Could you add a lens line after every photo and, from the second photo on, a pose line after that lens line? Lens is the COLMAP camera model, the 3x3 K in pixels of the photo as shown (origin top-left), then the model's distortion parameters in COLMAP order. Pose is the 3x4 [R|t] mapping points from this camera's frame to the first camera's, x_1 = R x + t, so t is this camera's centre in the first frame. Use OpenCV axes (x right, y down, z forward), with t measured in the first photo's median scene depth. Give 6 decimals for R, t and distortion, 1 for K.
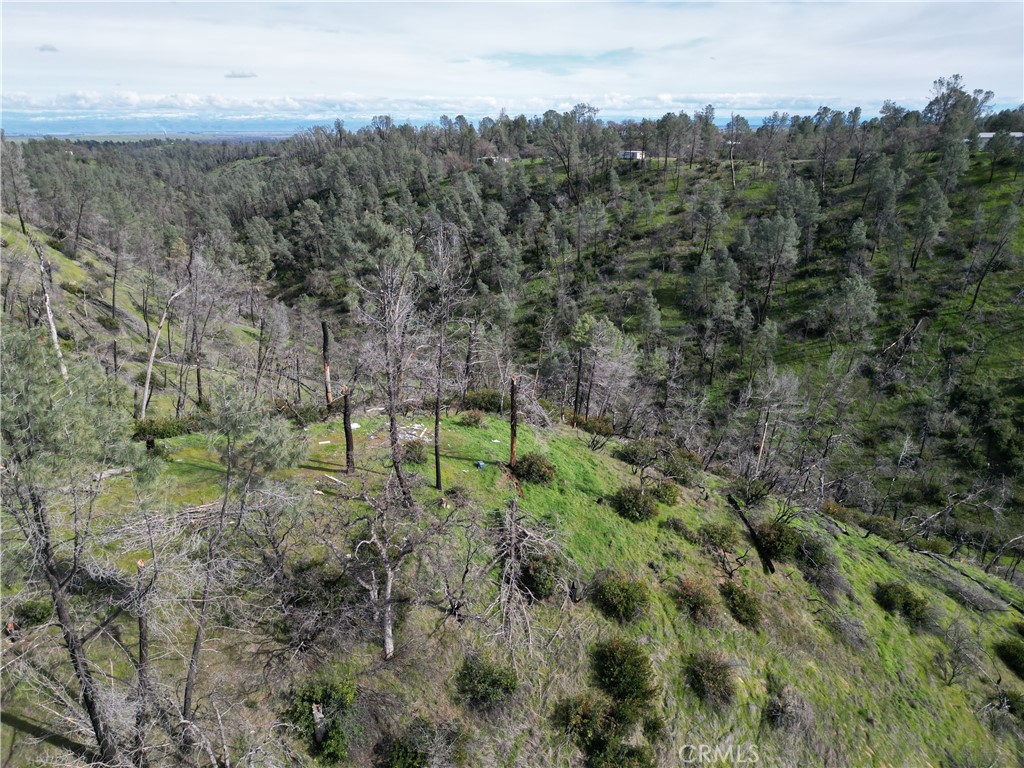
lens RADIAL K [[719.6, 0, 510.6], [0, 719.6, 381.1], [0, 0, 1]] dist [0.054383, -0.046411]
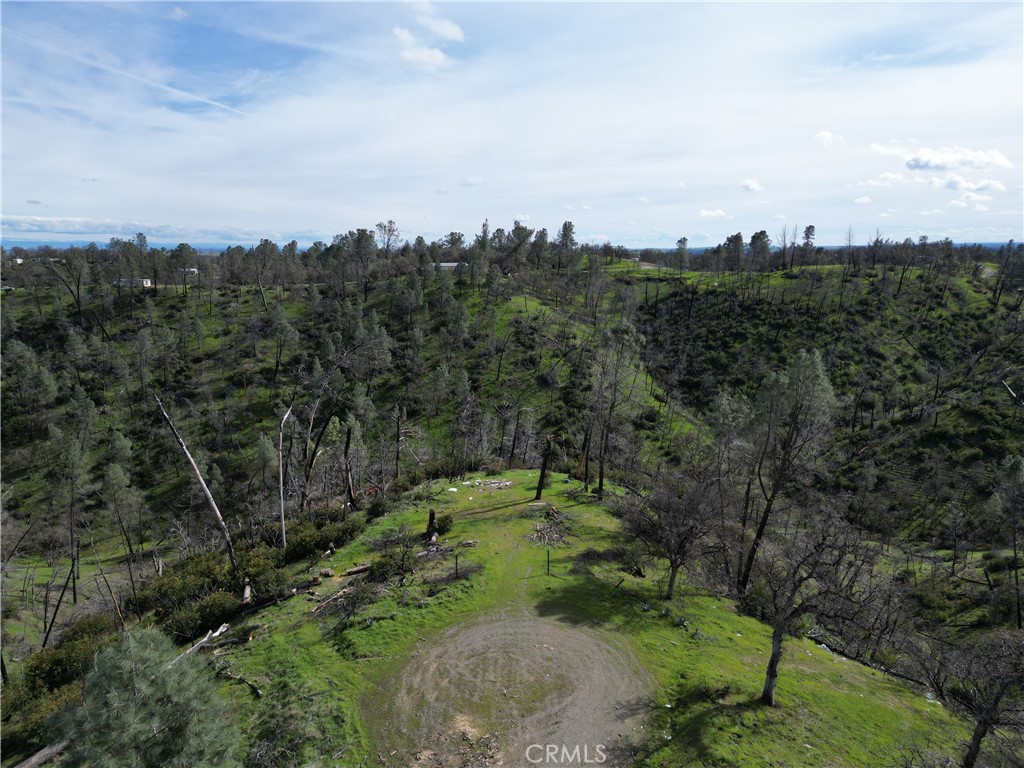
lens RADIAL K [[719.6, 0, 512.1], [0, 719.6, 382.5], [0, 0, 1]] dist [0.054383, -0.046411]
pose [[0.670297, -0.123741, 0.731704, -0.248215], [0.245100, 0.967583, -0.060900, -0.000489], [-0.700449, 0.220162, 0.678897, 0.014497]]
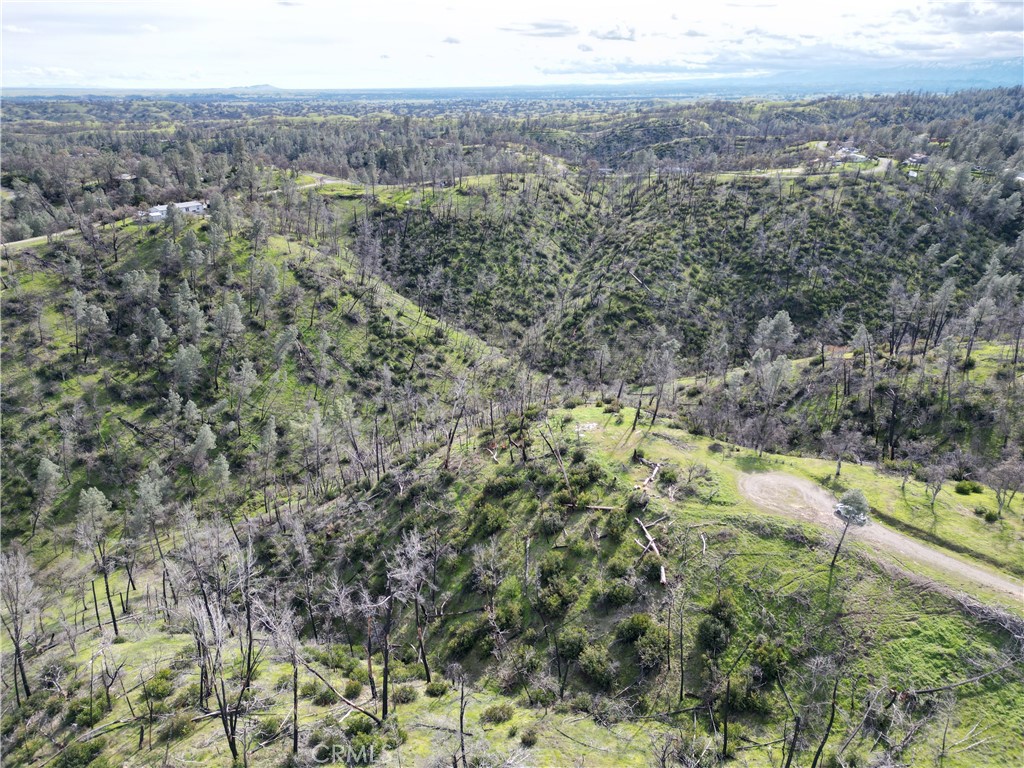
lens RADIAL K [[719.6, 0, 509.9], [0, 719.6, 380.5], [0, 0, 1]] dist [0.054383, -0.046411]
pose [[0.104191, -0.356219, 0.928575, -0.567818], [0.336435, 0.891239, 0.304146, -0.212741], [-0.935925, 0.280716, 0.212703, 0.171978]]
